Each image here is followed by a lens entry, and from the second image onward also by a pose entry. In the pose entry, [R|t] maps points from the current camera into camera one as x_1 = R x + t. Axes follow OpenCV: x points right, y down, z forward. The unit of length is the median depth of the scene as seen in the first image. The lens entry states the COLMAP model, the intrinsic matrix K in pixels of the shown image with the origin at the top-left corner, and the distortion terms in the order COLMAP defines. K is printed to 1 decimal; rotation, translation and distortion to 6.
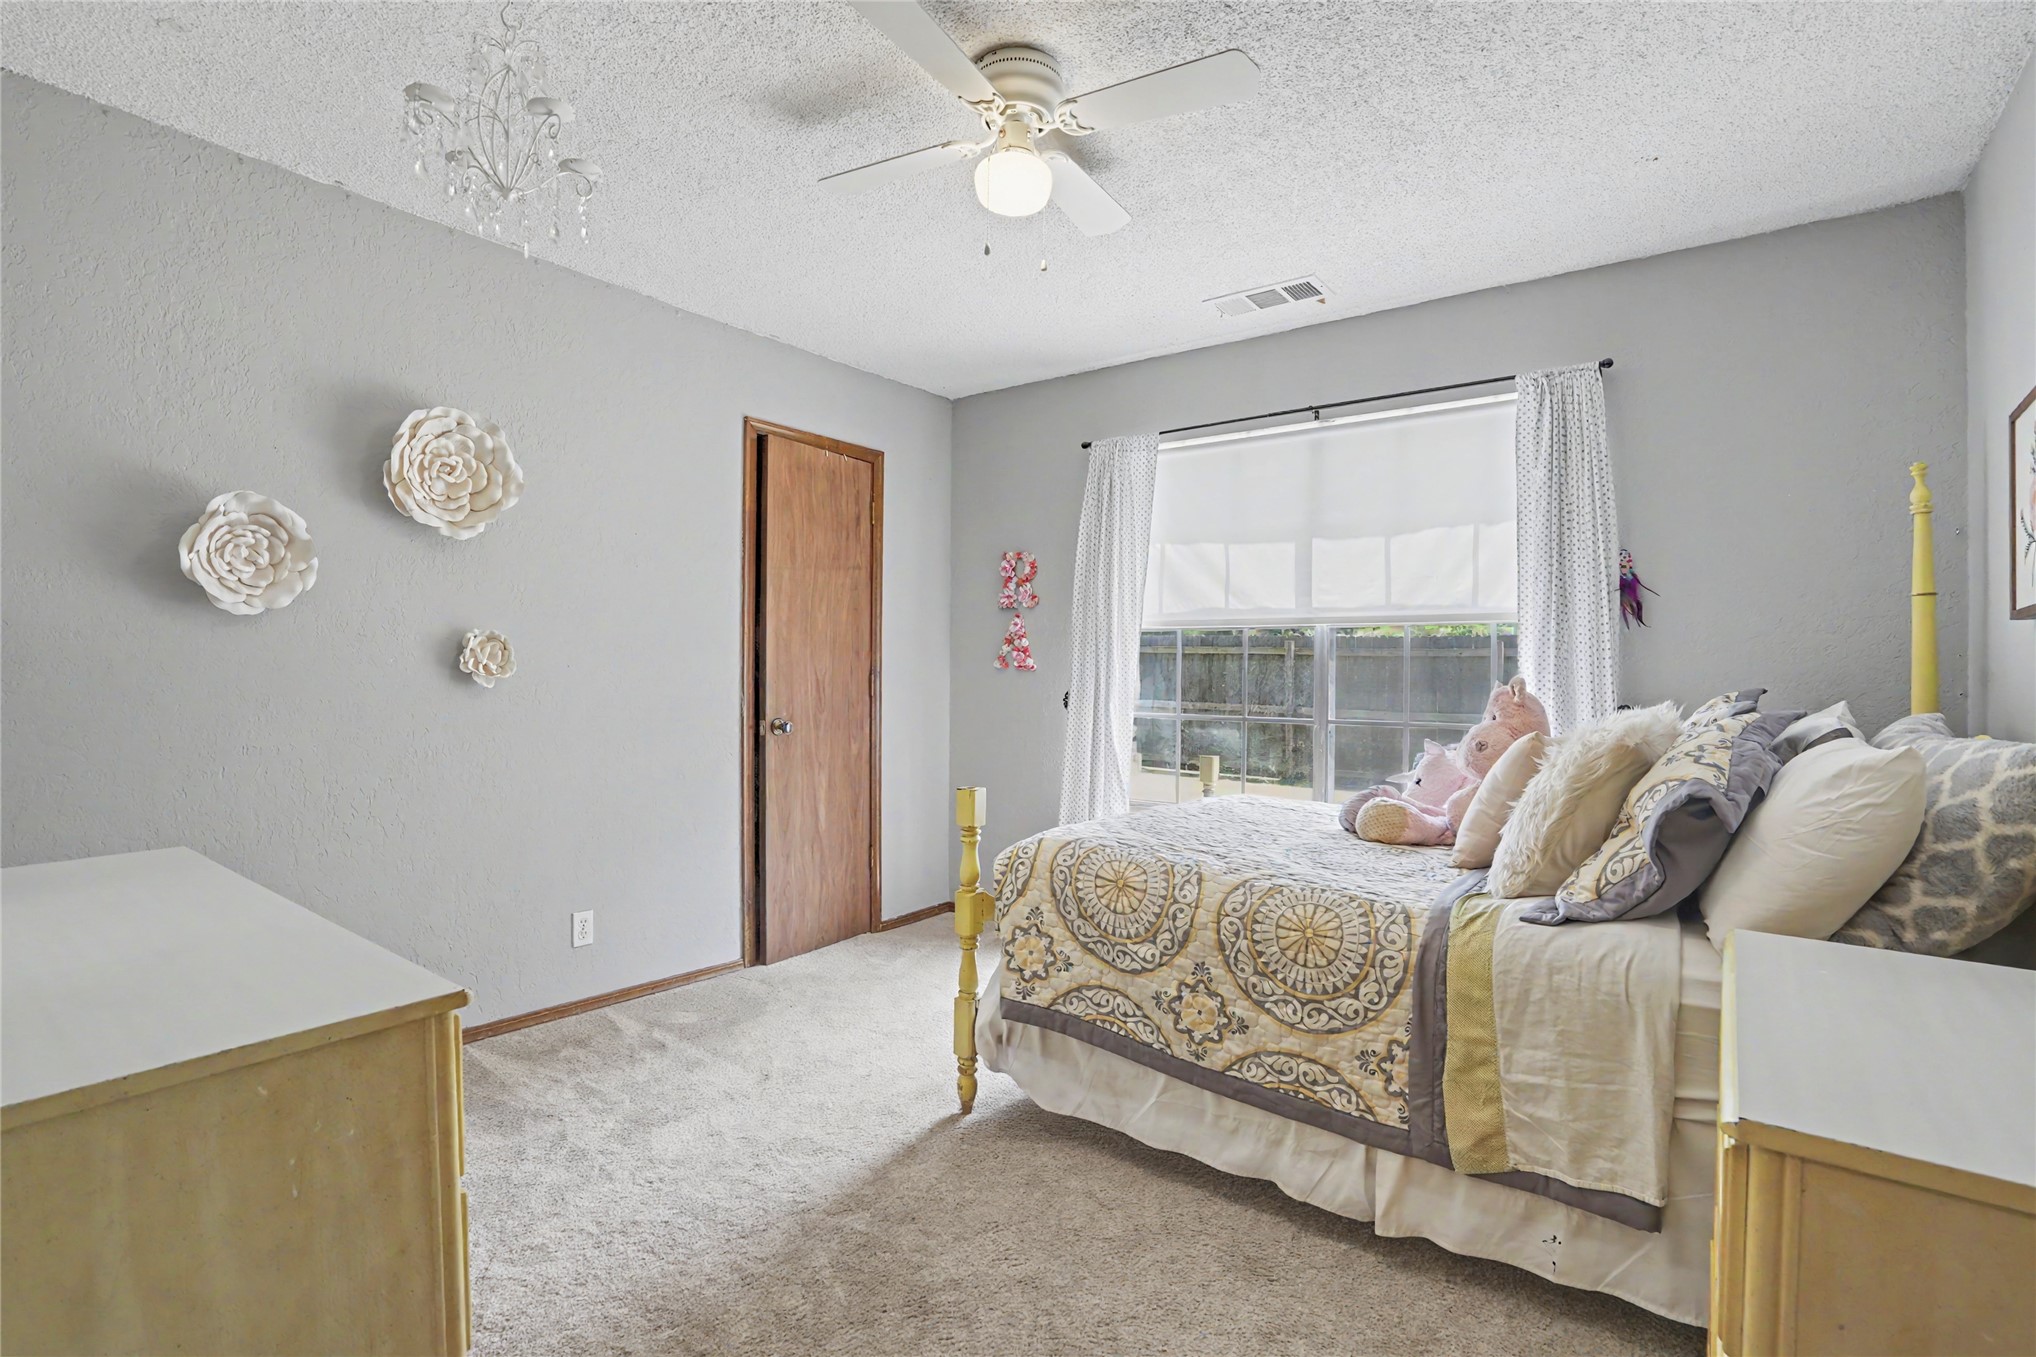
lens RADIAL K [[954.5, 0, 1016.5], [0, 954.5, 687.5], [0, 0, 1]] dist [-0.036952, 0.007969]
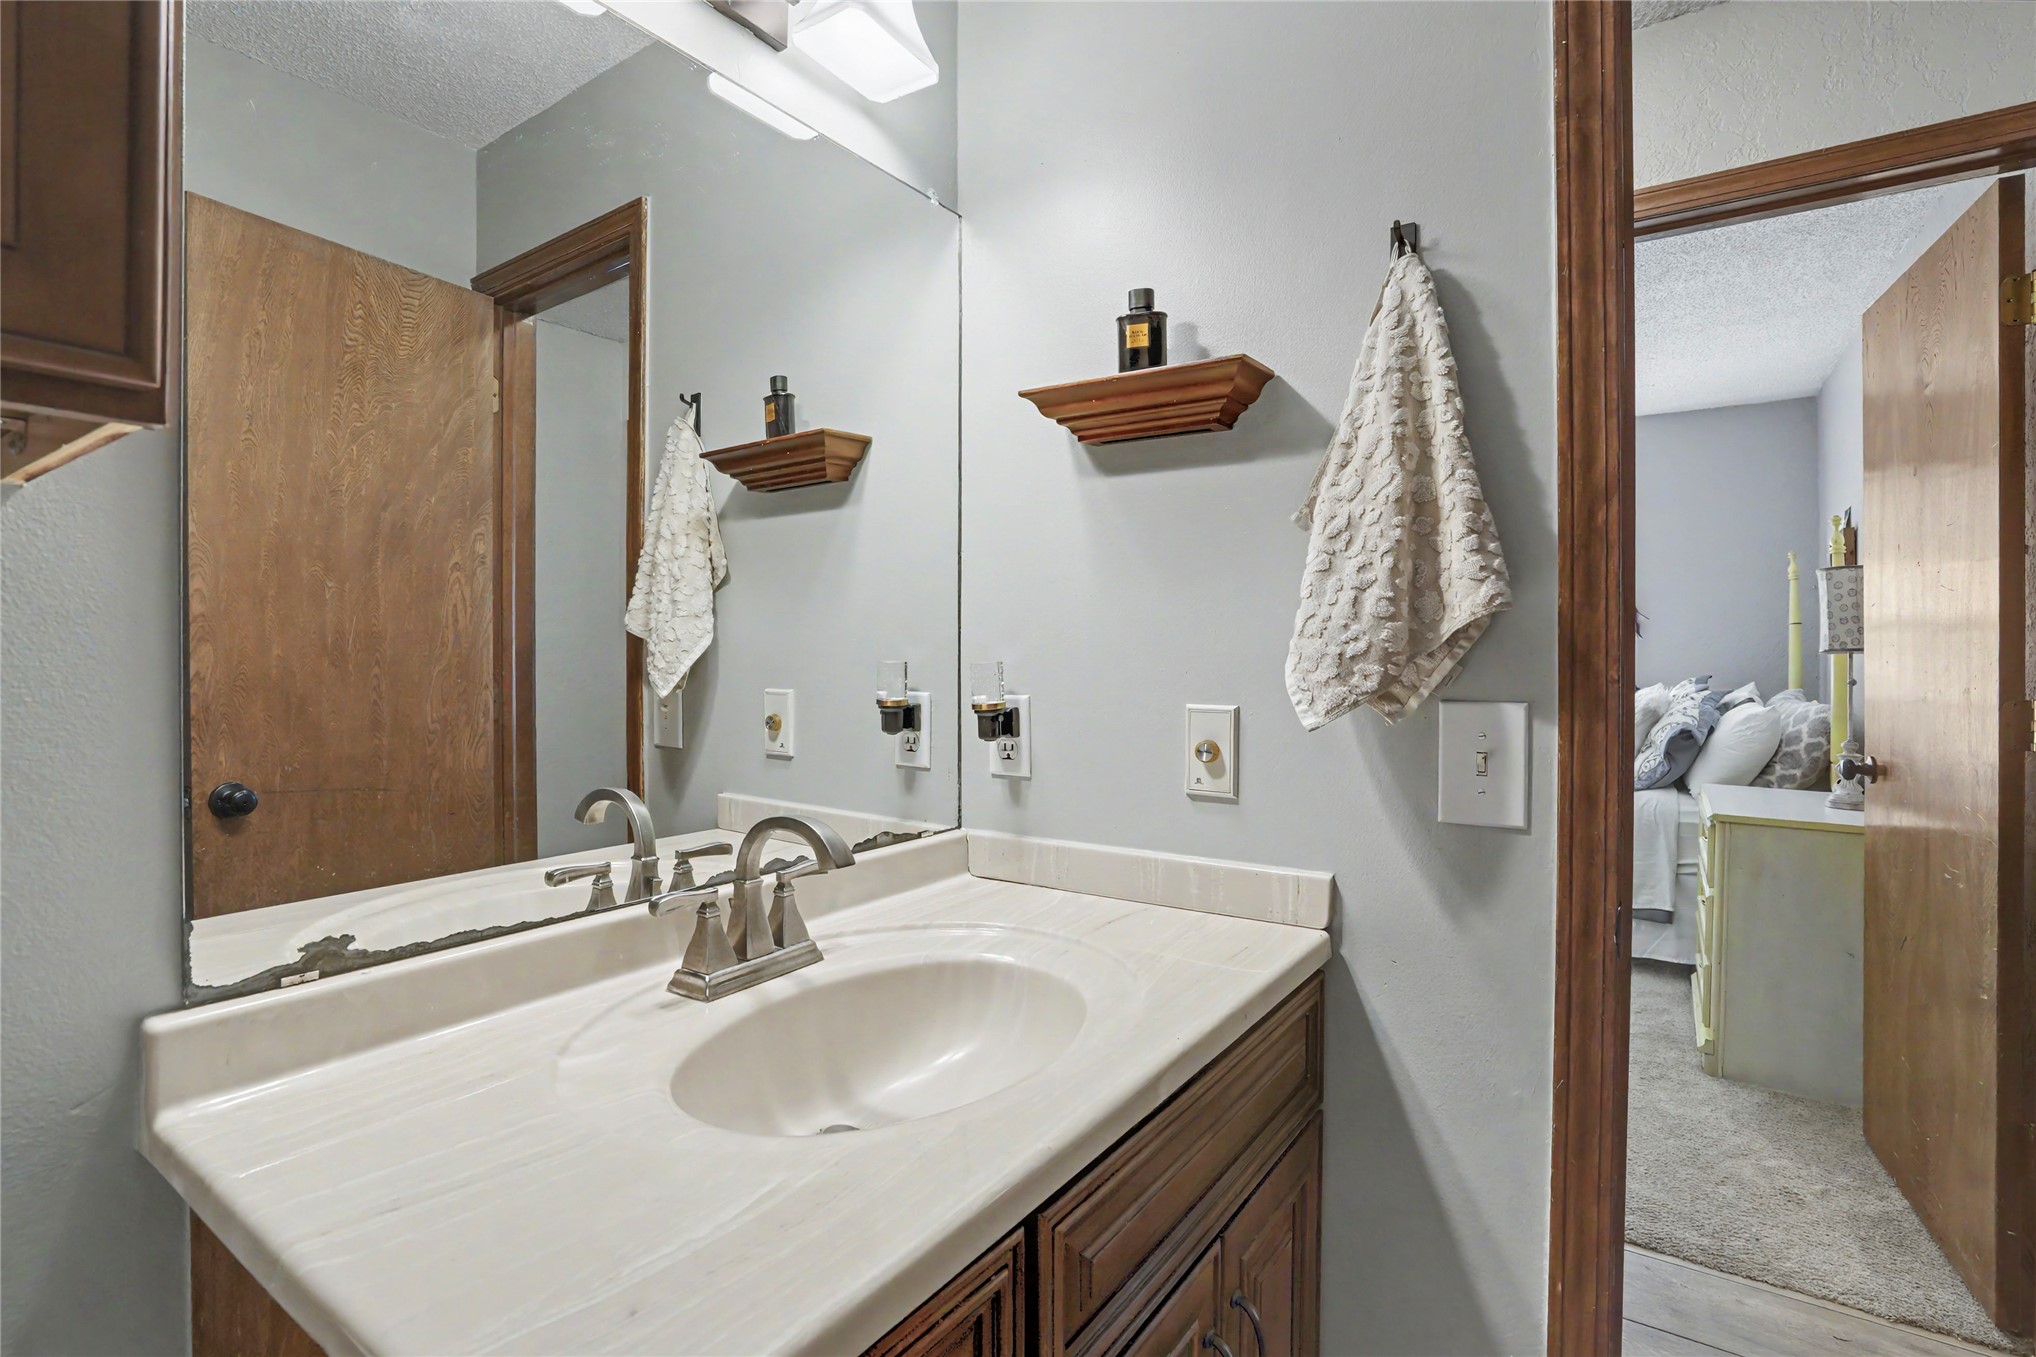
lens RADIAL K [[954.5, 0, 1020.7], [0, 954.5, 664.1], [0, 0, 1]] dist [-0.036952, 0.007969]
pose [[0.998806, -0.011253, 0.047535, -0.949254], [0.011018, 0.999926, 0.005191, -0.068730], [-0.047590, -0.004661, 0.998856, -1.145113]]
